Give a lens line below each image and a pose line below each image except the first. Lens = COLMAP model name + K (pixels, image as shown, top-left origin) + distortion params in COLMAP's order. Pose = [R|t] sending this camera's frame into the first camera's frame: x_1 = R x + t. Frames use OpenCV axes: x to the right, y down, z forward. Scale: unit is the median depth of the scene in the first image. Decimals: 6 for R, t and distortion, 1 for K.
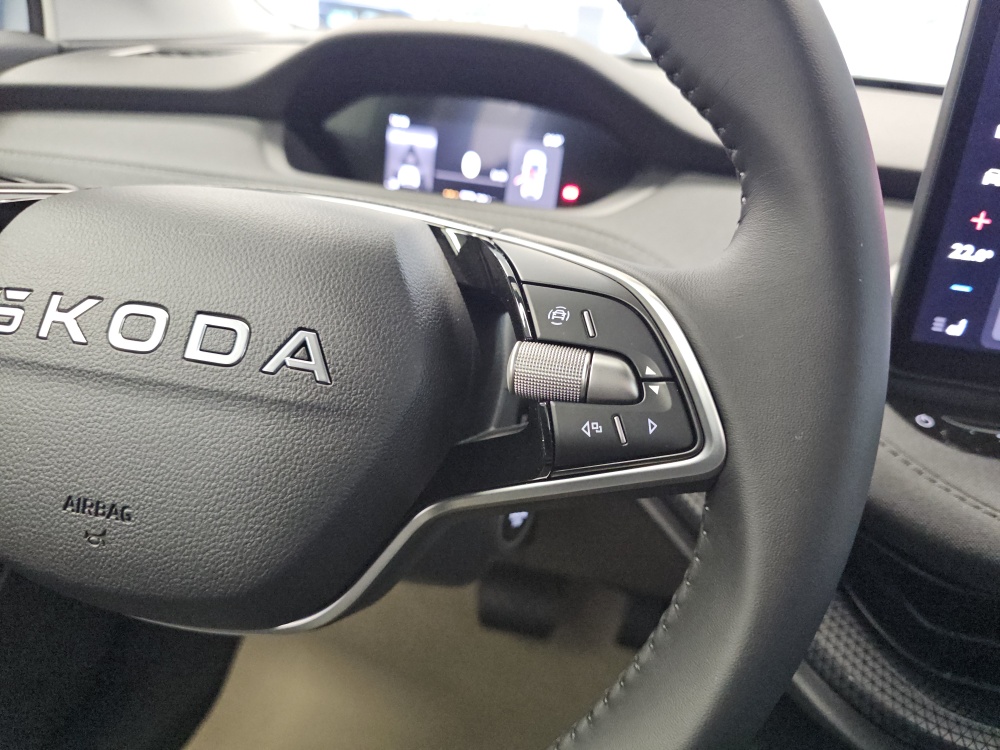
lens RADIAL K [[703.5, 0, 507.5], [0, 703.5, 387.0], [0, 0, 1]] dist [0.032507, -0.054222]
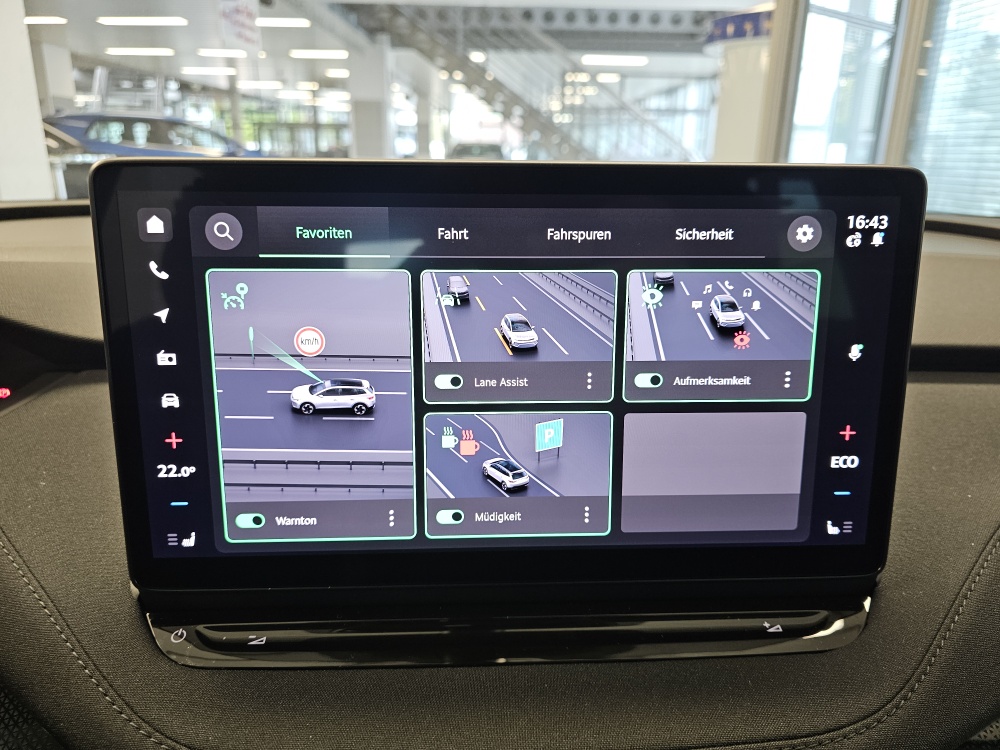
lens RADIAL K [[688.2, 0, 510.8], [0, 688.2, 385.1], [0, 0, 1]] dist [0.034619, -0.047285]
pose [[0.960590, -0.158695, 0.228217, 0.882852], [0.181019, 0.980193, -0.080334, -0.137931], [-0.210949, 0.118480, 0.970290, -0.094735]]
